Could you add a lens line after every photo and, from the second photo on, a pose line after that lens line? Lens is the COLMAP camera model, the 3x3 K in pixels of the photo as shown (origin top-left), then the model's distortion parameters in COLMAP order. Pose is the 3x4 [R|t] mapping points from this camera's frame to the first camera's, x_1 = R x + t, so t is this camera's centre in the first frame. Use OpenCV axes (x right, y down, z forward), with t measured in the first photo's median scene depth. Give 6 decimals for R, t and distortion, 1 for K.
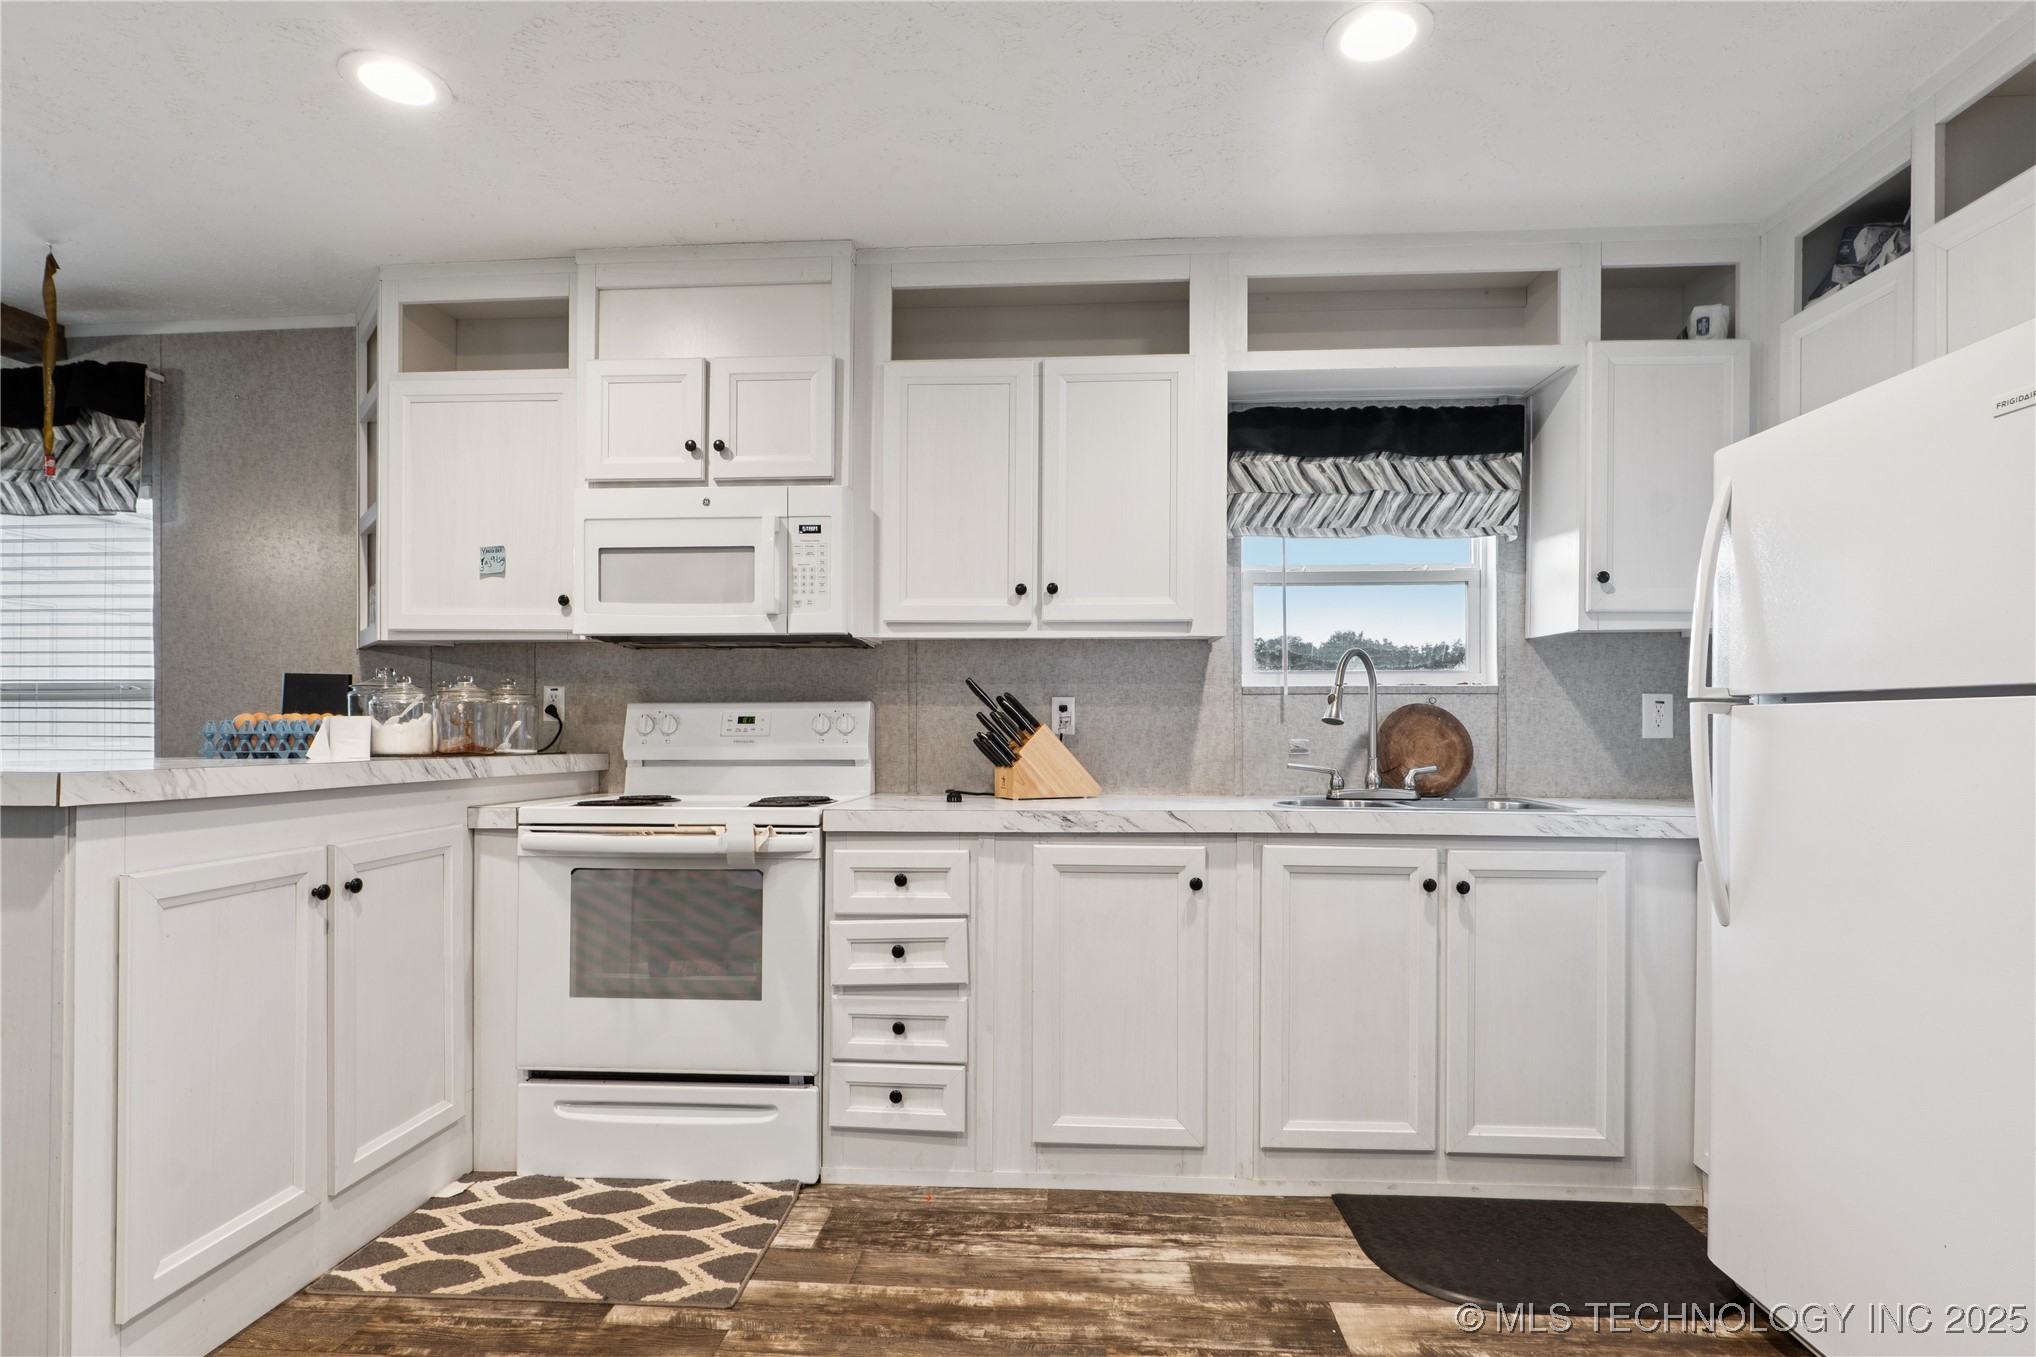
lens RADIAL K [[999.6, 0, 1018.2], [0, 999.6, 714.2], [0, 0, 1]] dist [-0.016855, 0.006553]
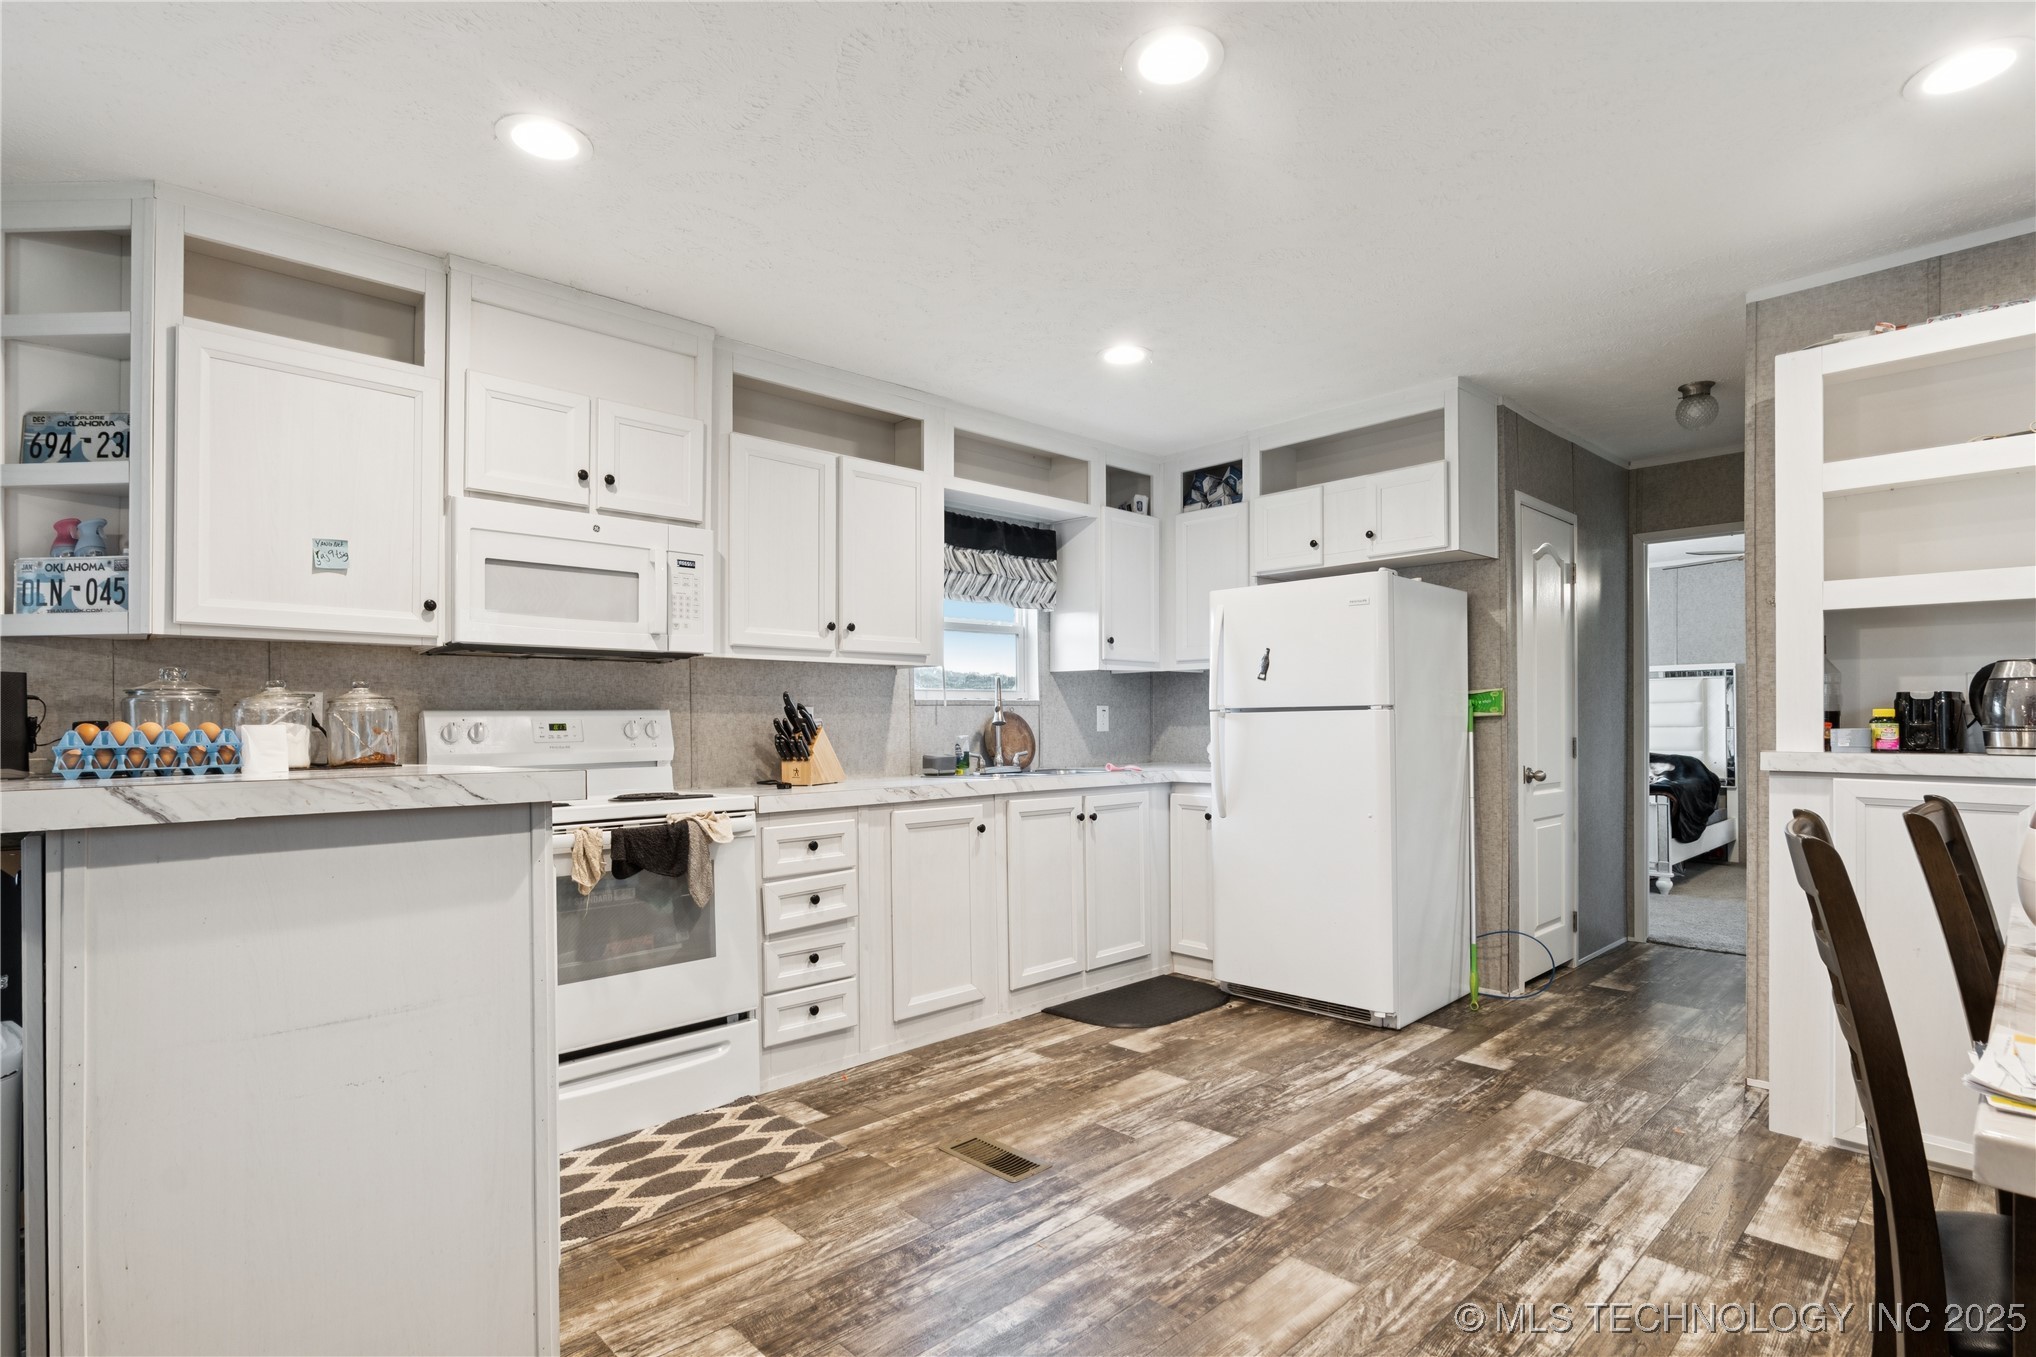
lens RADIAL K [[999.6, 0, 1018.2], [0, 999.6, 714.2], [0, 0, 1]] dist [-0.016855, 0.006553]
pose [[0.679339, -0.001463, 0.733823, -0.808727], [0.006622, 0.999970, -0.004137, -0.000321], [-0.733795, 0.007670, 0.679328, -0.085610]]
